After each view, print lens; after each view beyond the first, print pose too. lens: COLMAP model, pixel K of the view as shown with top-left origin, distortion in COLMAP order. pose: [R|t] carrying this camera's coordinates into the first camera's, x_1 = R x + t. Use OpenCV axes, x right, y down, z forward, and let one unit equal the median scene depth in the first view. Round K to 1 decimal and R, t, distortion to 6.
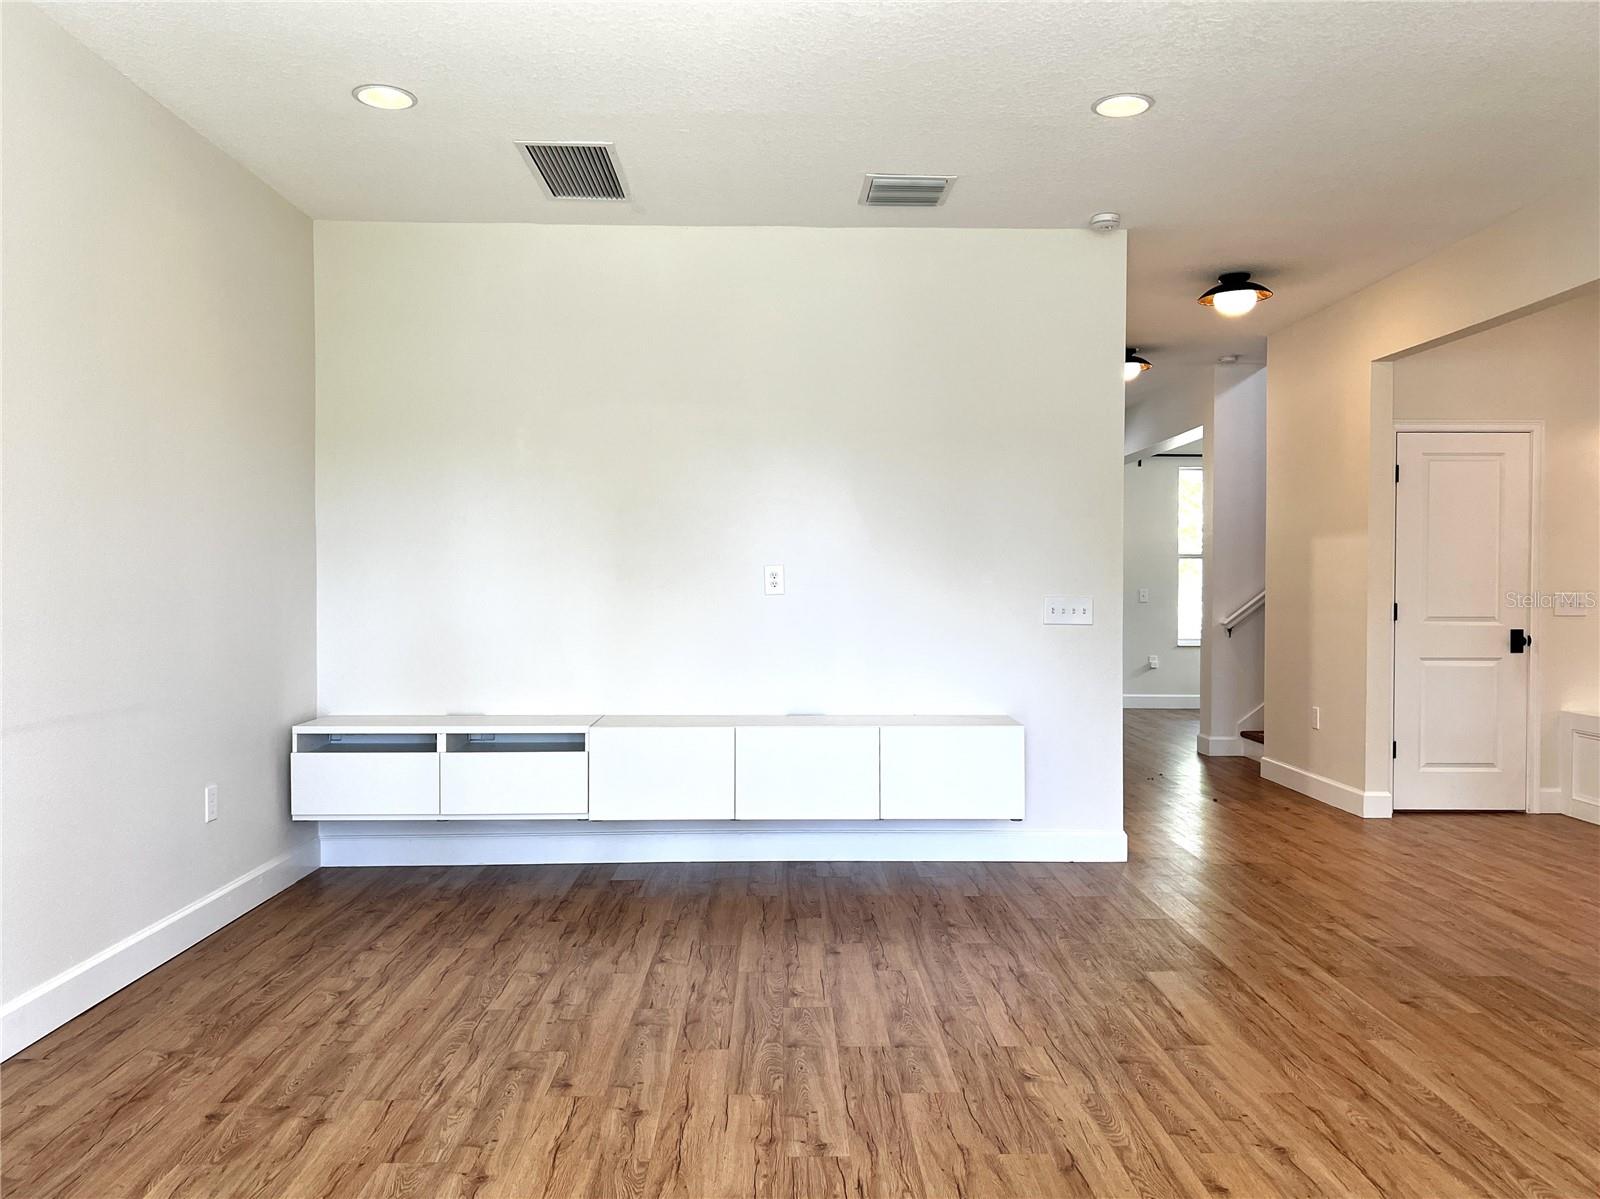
lens RADIAL K [[1240.3, 0, 798.9], [0, 1240.3, 600.4], [0, 0, 1]] dist [0.032624, -0.025021]
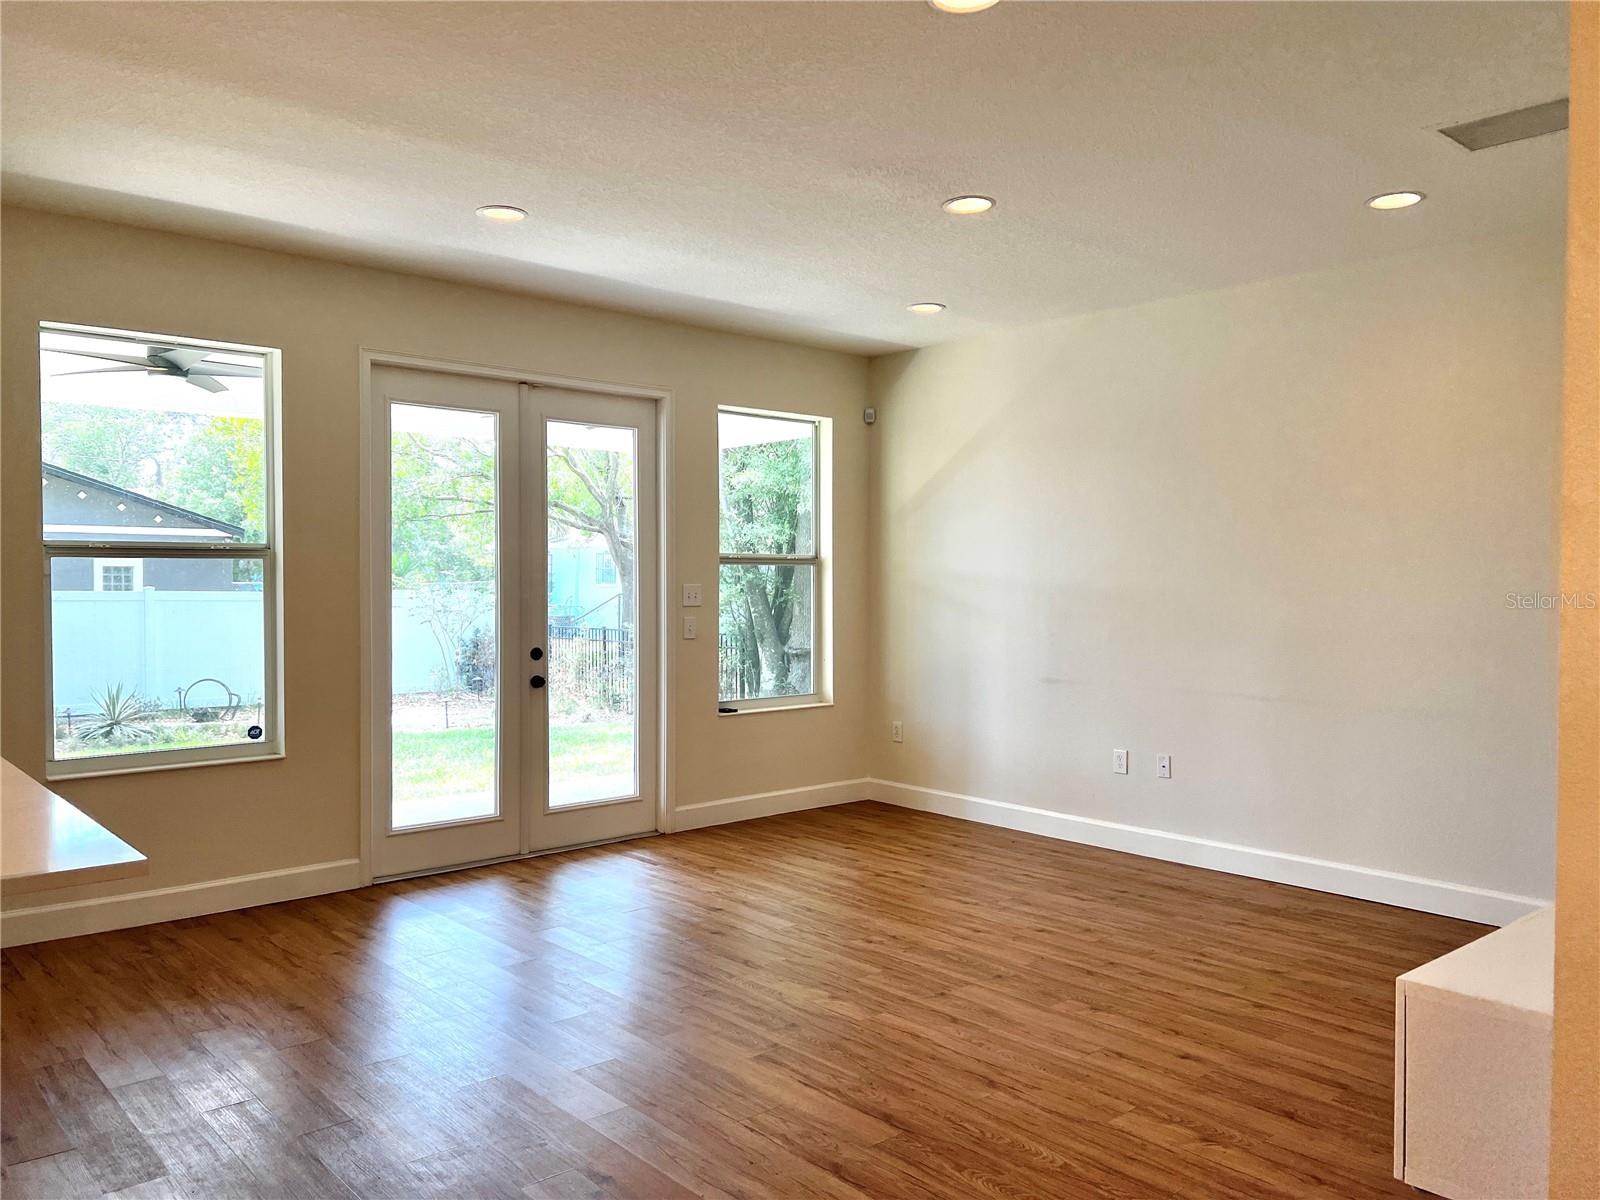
lens RADIAL K [[1240.3, 0, 798.9], [0, 1240.3, 599.2], [0, 0, 1]] dist [0.032624, -0.025021]
pose [[-0.768410, 0.007339, -0.639915, 0.921543], [-0.011673, 0.999607, 0.025481, -0.066335], [0.639851, 0.027050, -0.768023, 1.726231]]
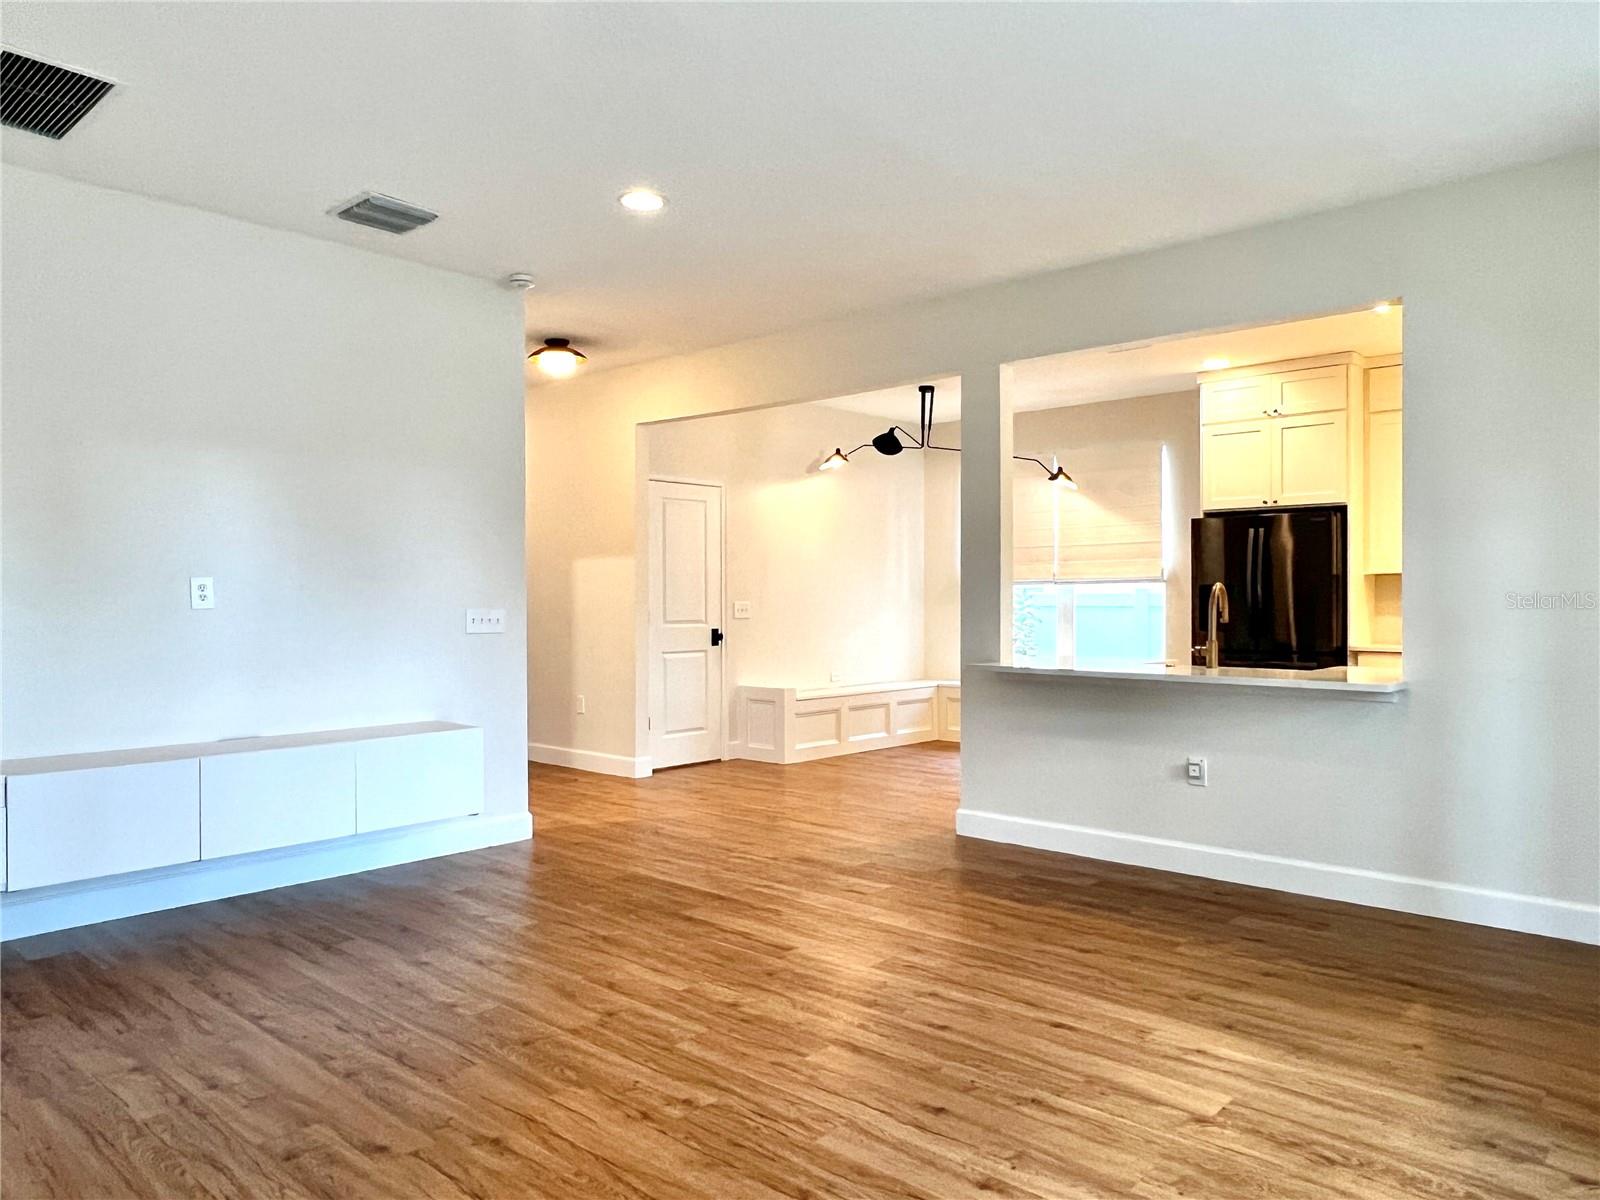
lens RADIAL K [[1105.7, 0, 796.0], [0, 1105.7, 597.5], [0, 0, 1]] dist [0.001026, -0.007978]
pose [[0.684887, -0.004190, 0.728637, -0.480891], [0.013627, 0.999882, -0.007059, -0.002493], [-0.728522, 0.014764, 0.684864, 0.189006]]
